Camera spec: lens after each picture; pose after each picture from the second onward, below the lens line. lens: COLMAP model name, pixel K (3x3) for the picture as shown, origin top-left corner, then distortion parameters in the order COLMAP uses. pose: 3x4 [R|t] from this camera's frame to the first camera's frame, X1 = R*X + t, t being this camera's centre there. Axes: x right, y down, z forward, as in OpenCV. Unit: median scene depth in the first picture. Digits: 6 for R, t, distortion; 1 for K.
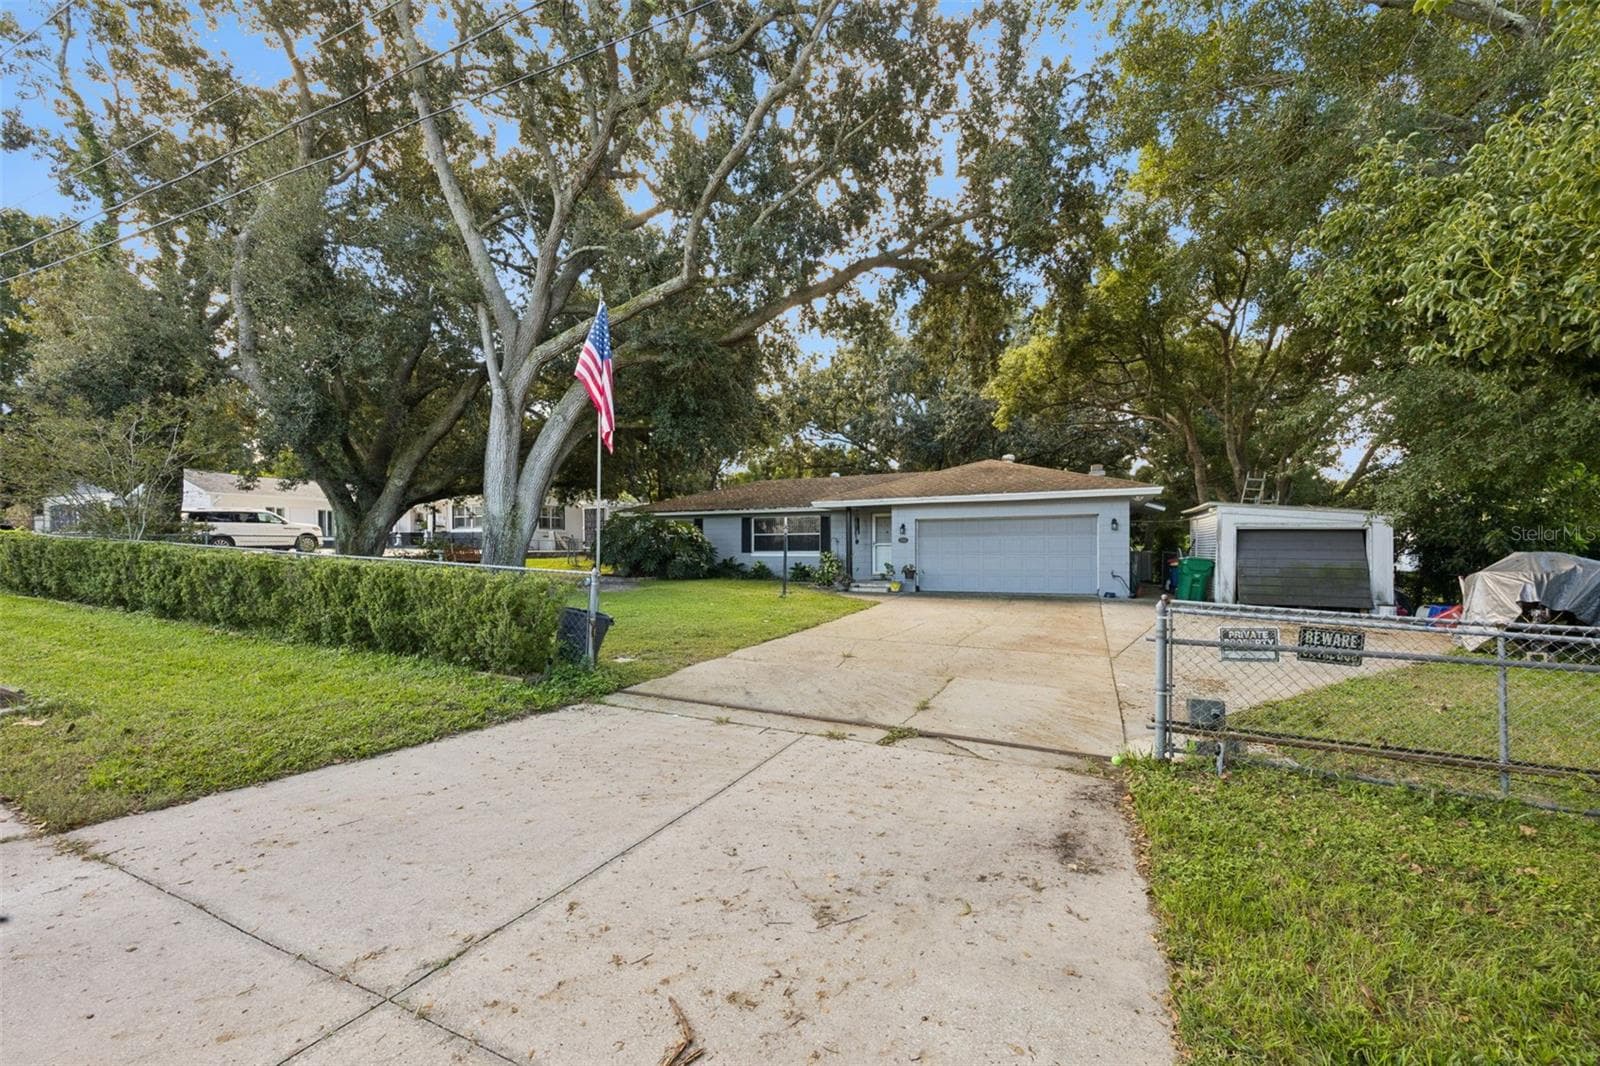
lens RADIAL K [[635.1, 0, 768.3], [0, 635.1, 556.7], [0, 0, 1]] dist [0.000940, 0.000160]
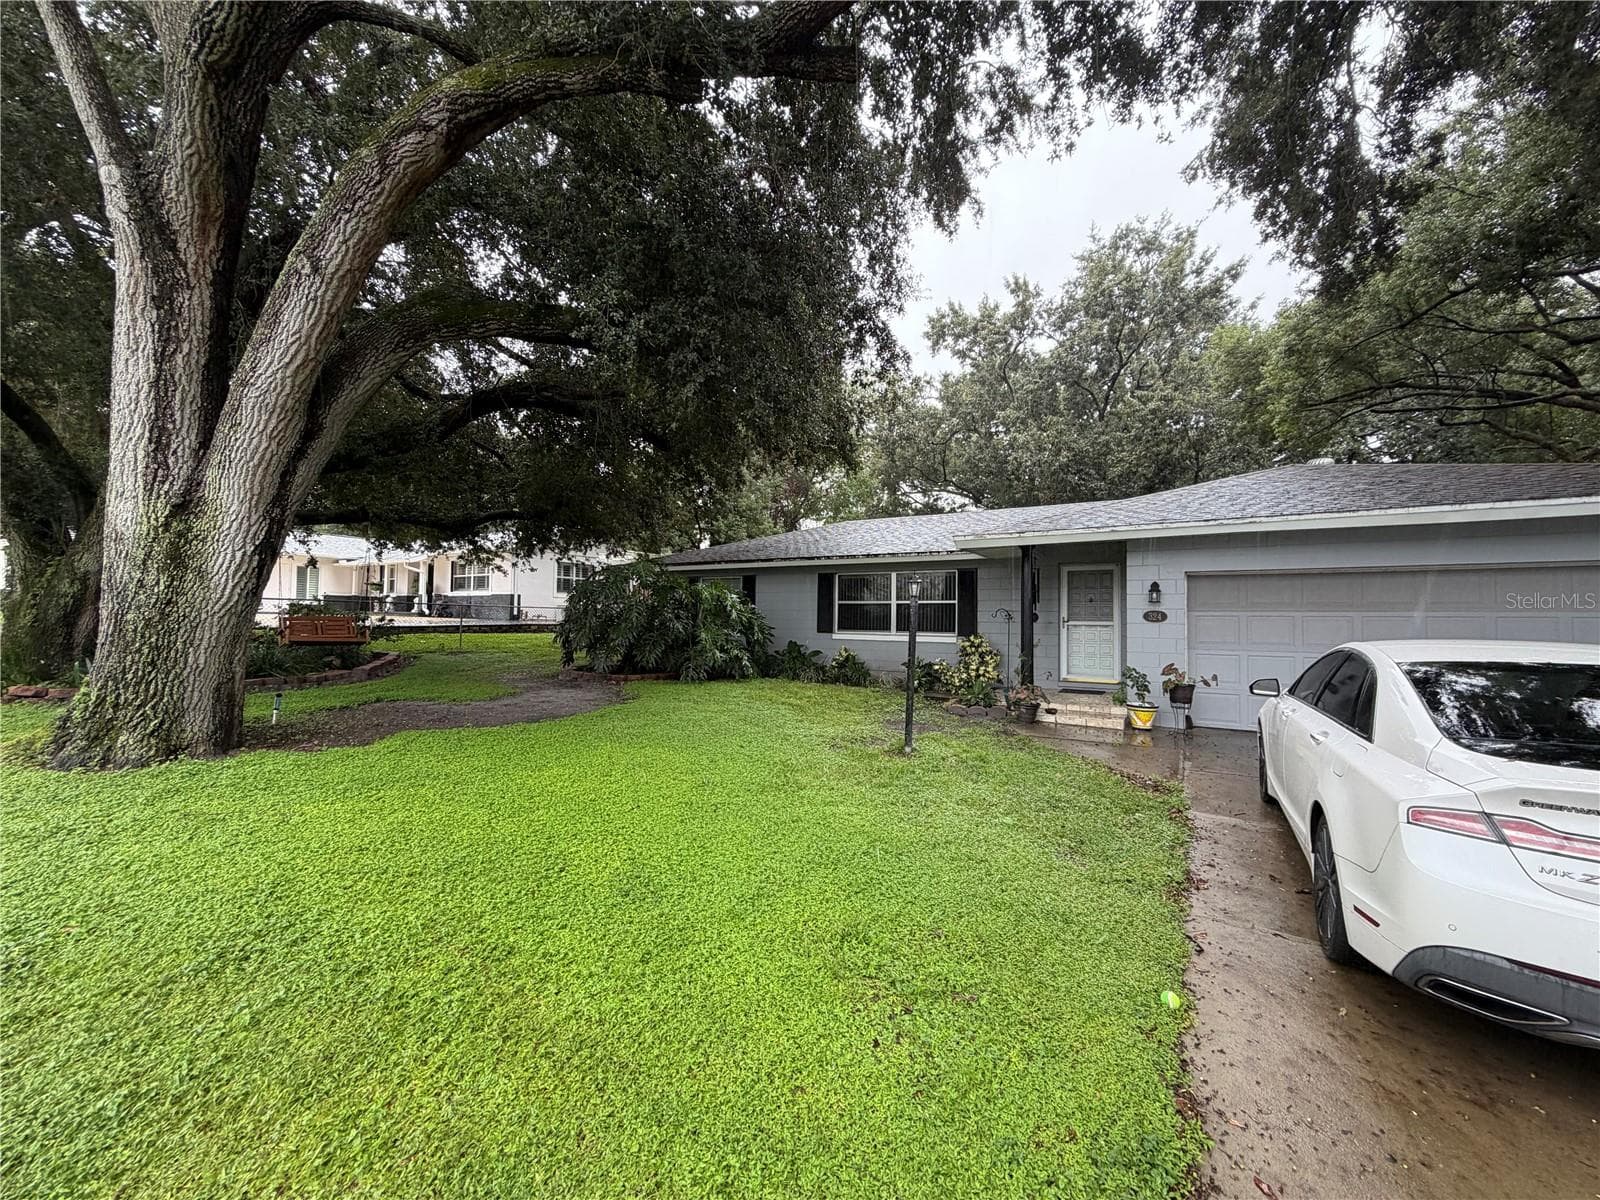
lens RADIAL K [[645.2, 0, 778.1], [0, 645.2, 600.8], [0, 0, 1]] dist [-0.000192, -0.000005]
pose [[0.992371, 0.013992, -0.122490, -0.005553], [-0.019415, 0.998878, -0.043193, -0.012143], [0.121748, 0.045241, 0.991529, 0.514550]]
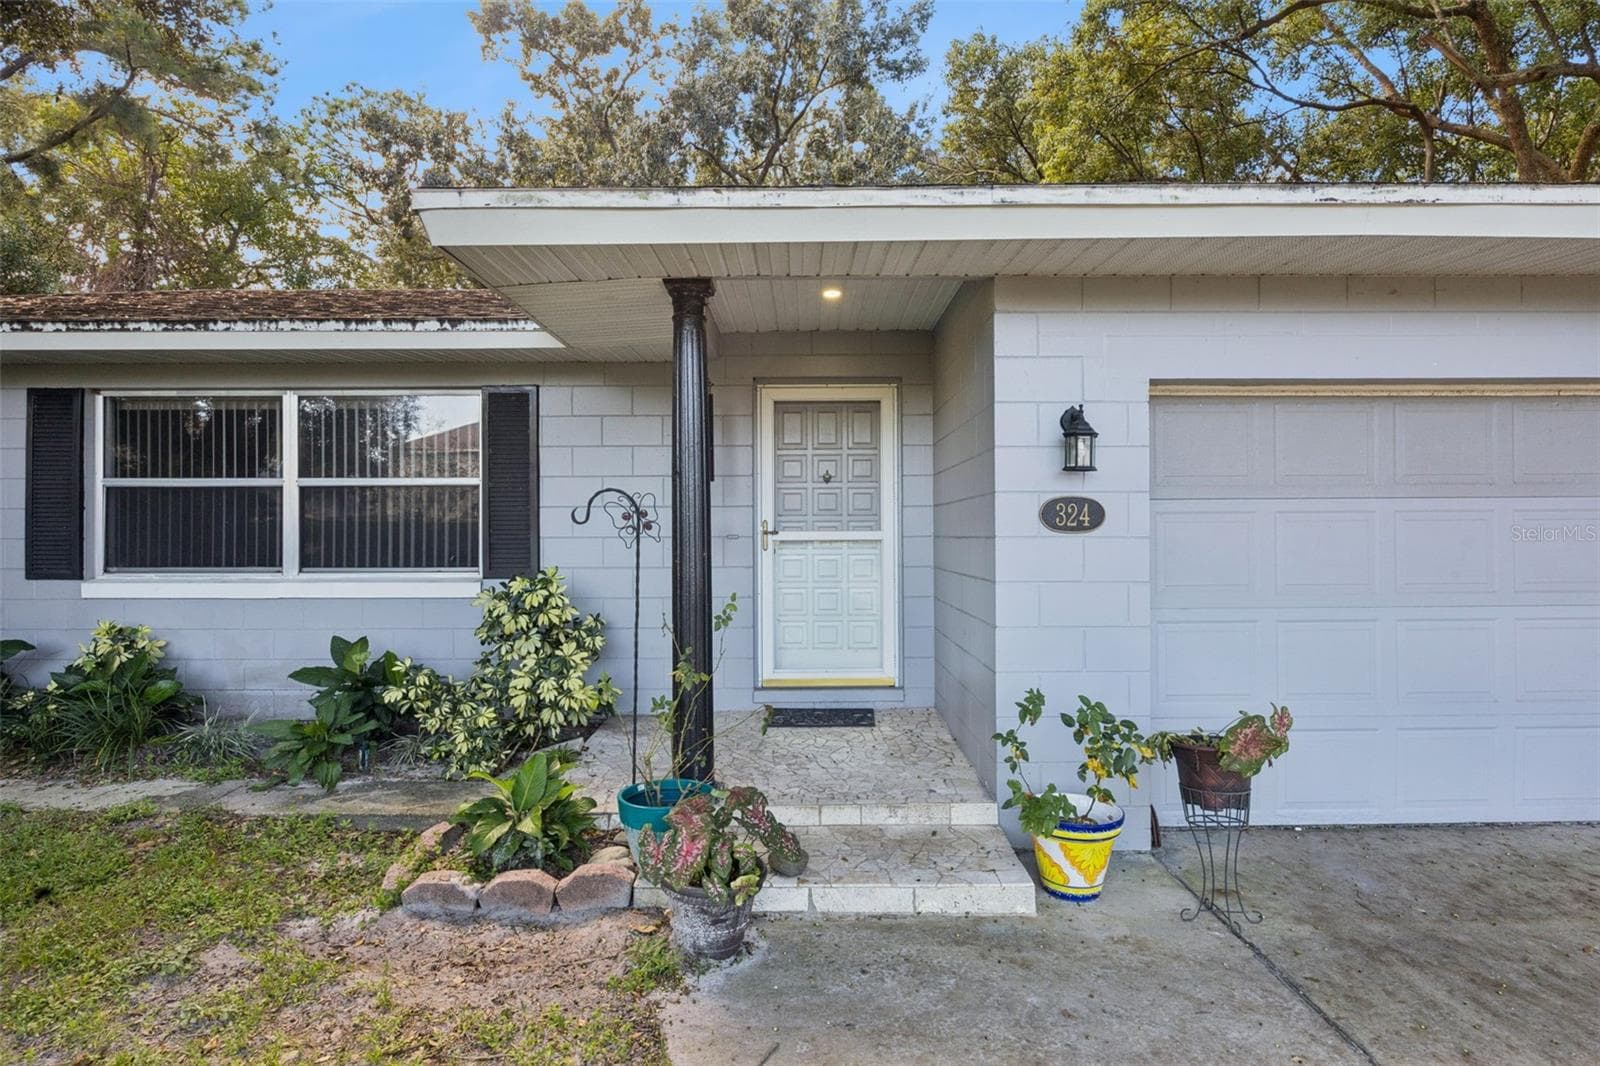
lens RADIAL K [[840.4, 0, 823.5], [0, 840.4, 532.4], [0, 0, 1]] dist [-0.004648, -0.000586]
pose [[0.893983, 0.002038, 0.448096, 0.073008], [0.004250, 0.999906, -0.013027, -0.020299], [-0.448081, 0.013550, 0.893890, 0.883314]]
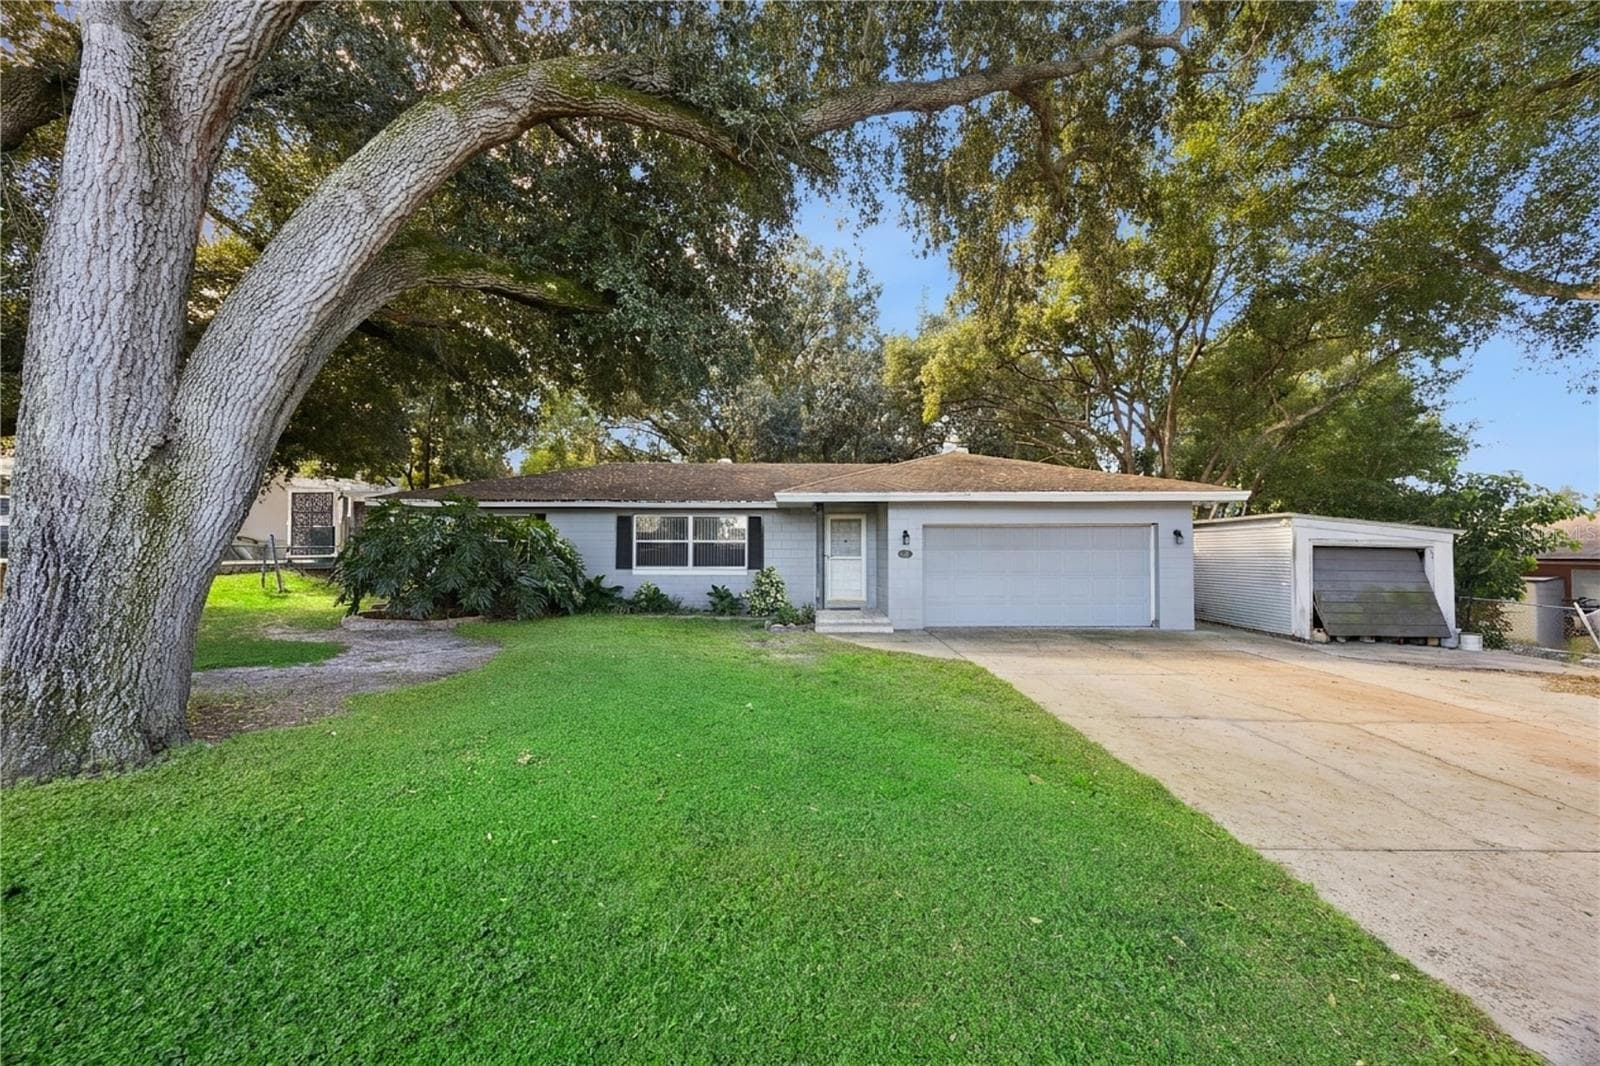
lens RADIAL K [[627.2, 0, 794.2], [0, 627.2, 536.1], [0, 0, 1]] dist [-0.004317, -0.000034]
pose [[0.903499, 0.016857, 0.428257, -0.193637], [-0.000818, 0.999292, -0.037609, -0.020413], [-0.428588, 0.033629, 0.902874, 0.458366]]
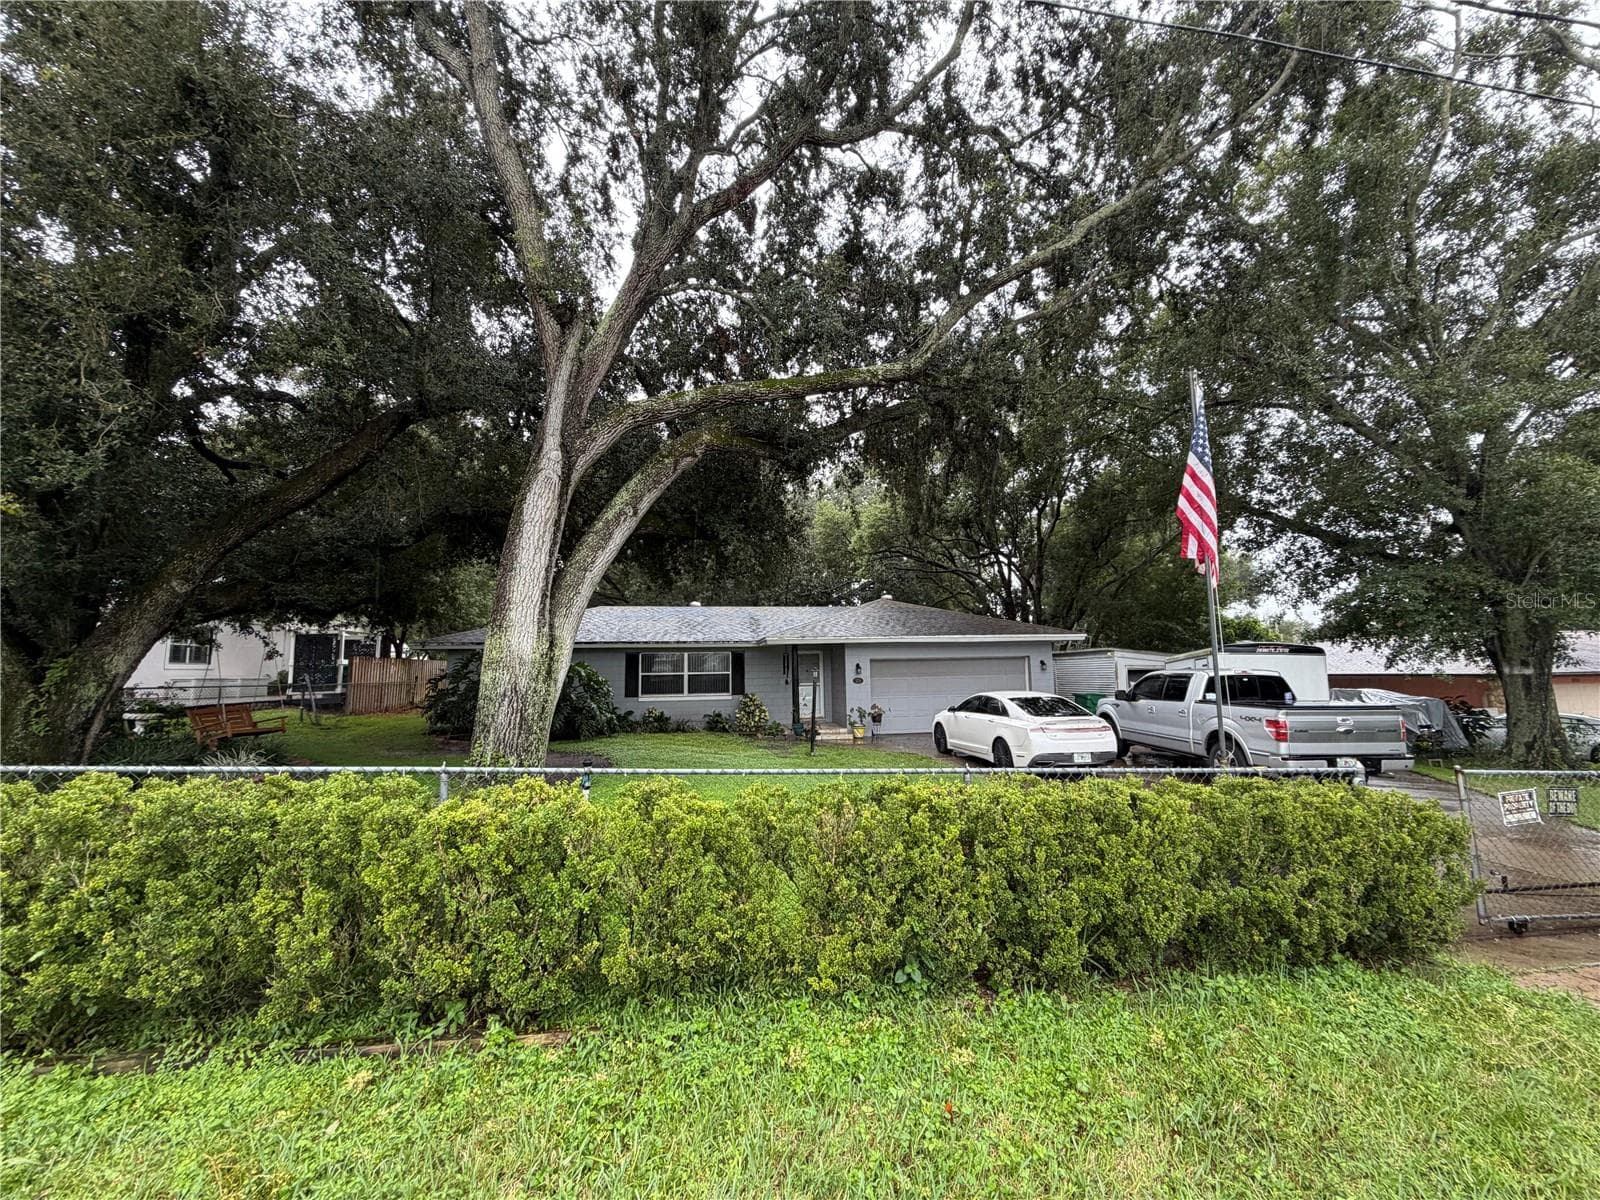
lens RADIAL K [[652.4, 0, 792.0], [0, 652.4, 591.5], [0, 0, 1]] dist [-0.000392, -0.000169]
pose [[0.822807, 0.060554, 0.565085, -0.434842], [0.019922, 0.990623, -0.135163, -0.029650], [-0.567971, 0.122471, 0.813885, 0.269184]]
